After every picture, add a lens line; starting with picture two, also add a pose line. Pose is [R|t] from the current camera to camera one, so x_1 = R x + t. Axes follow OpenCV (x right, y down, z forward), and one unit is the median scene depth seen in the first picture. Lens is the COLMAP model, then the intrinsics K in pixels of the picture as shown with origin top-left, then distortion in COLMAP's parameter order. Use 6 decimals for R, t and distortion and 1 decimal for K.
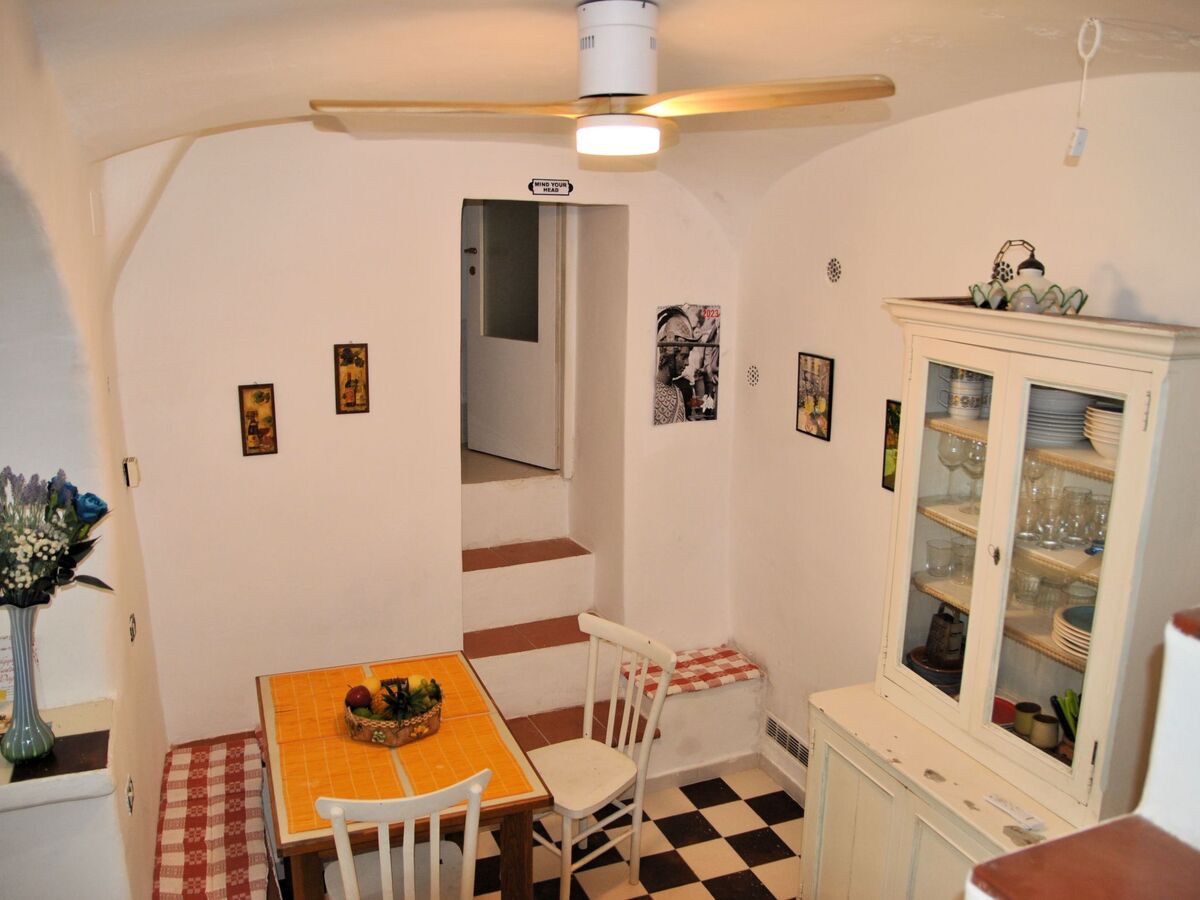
lens RADIAL K [[1021.8, 0, 600.0], [0, 1021.8, 450.0], [0, 0, 1]] dist [-0.121772, 0.115530]
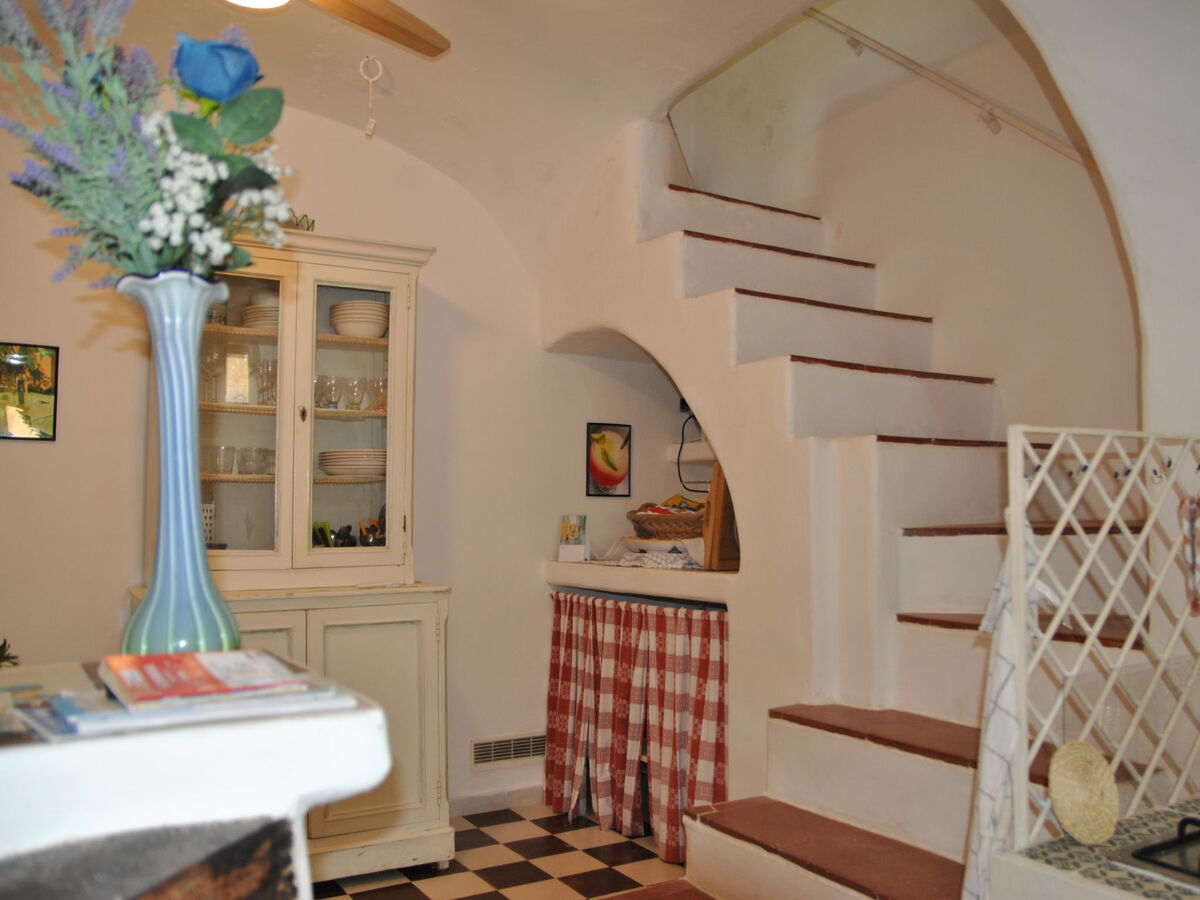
lens RADIAL K [[1021.8, 0, 600.0], [0, 1021.8, 450.0], [0, 0, 1]] dist [-0.121772, 0.115530]
pose [[-0.158350, 0.041066, 0.986529, -0.633943], [0.217557, 0.976031, -0.005709, 0.158840], [-0.963117, 0.213722, -0.163489, 0.556073]]
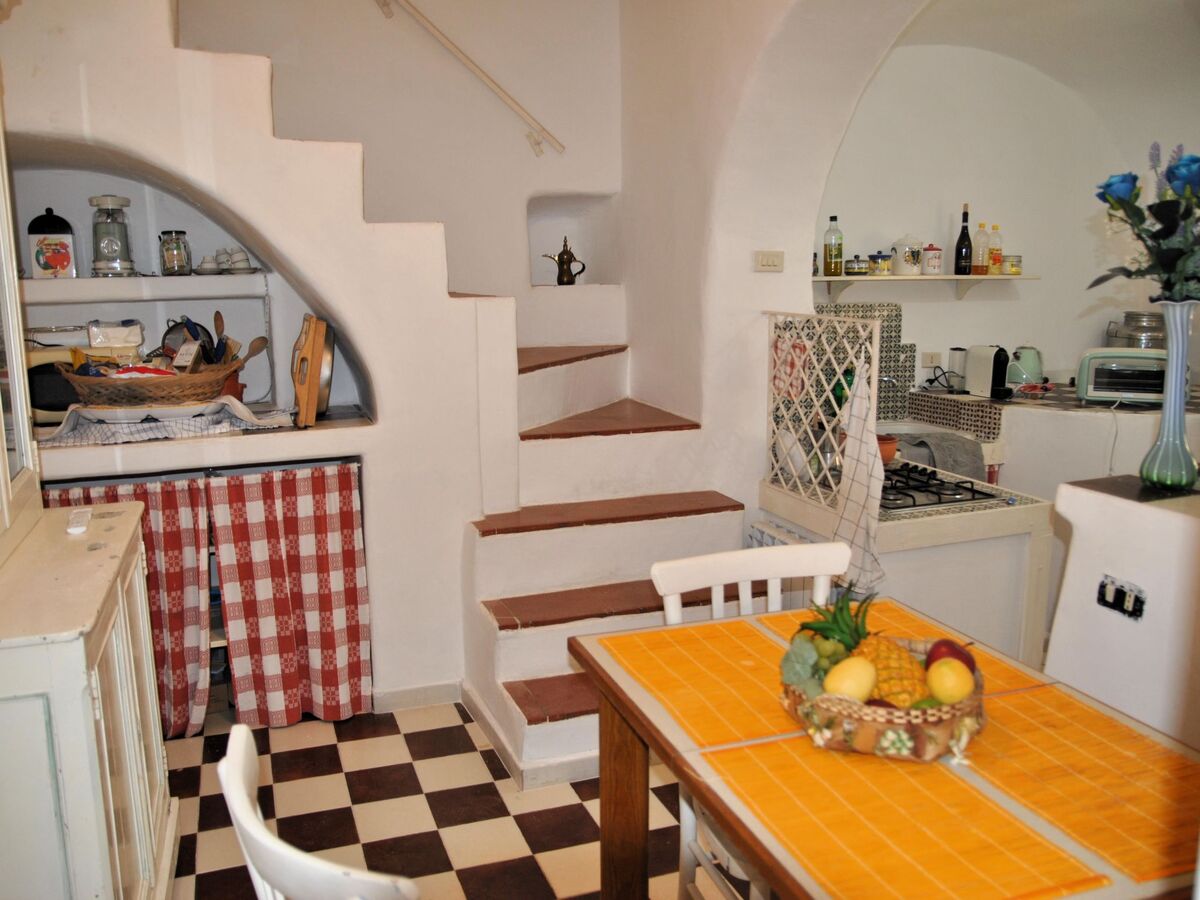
lens RADIAL K [[1021.8, 0, 600.0], [0, 1021.8, 450.0], [0, 0, 1]] dist [-0.121772, 0.115530]
pose [[-0.998782, -0.007964, 0.048685, -0.080285], [0.011556, 0.921653, 0.387842, -0.036208], [-0.047959, 0.387933, -0.920439, 1.126537]]
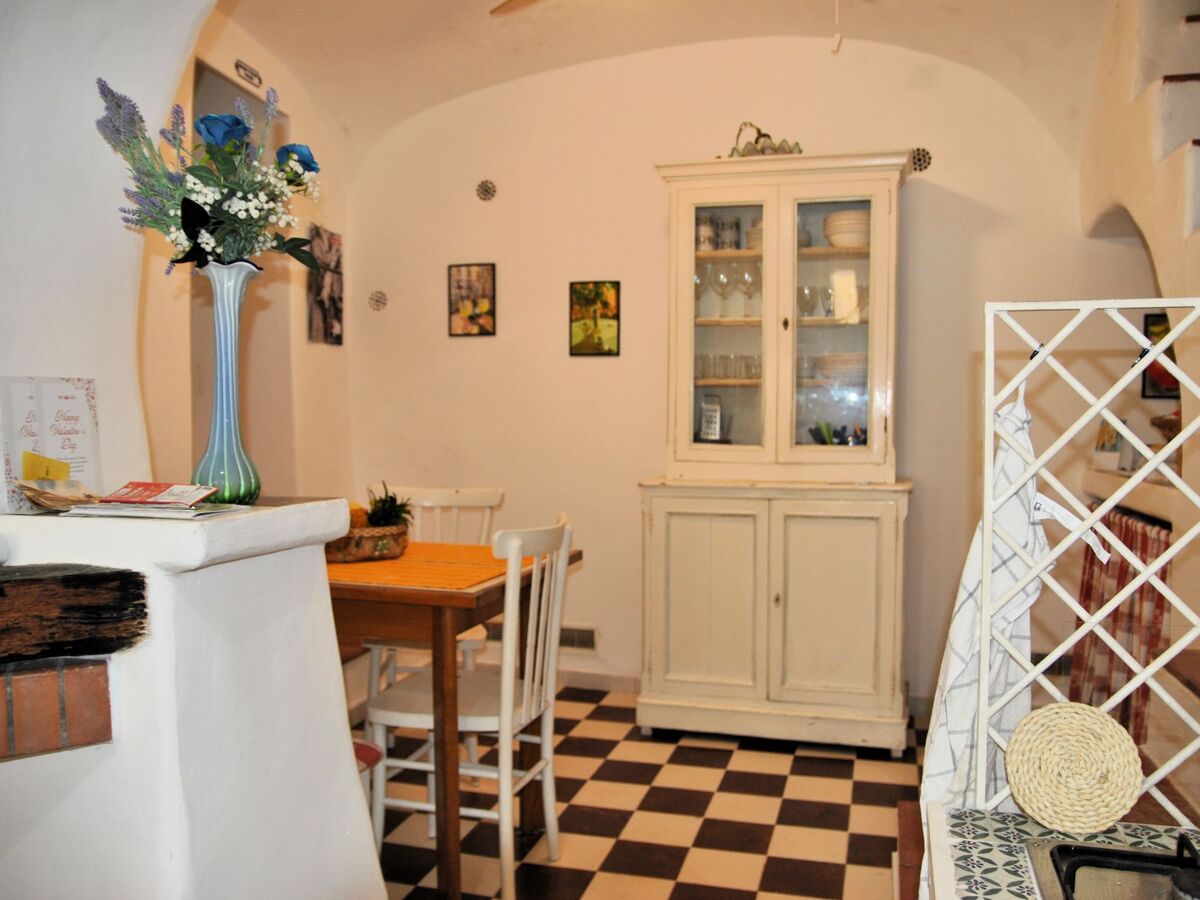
lens RADIAL K [[1008.5, 0, 600.0], [0, 1008.5, 450.0], [0, 0, 1]] dist [-0.130970, 0.128461]
pose [[0.614194, -0.041994, 0.788037, -0.596528], [0.178585, 0.980074, -0.086961, 0.235856], [-0.768683, 0.194143, 0.609455, 0.235471]]
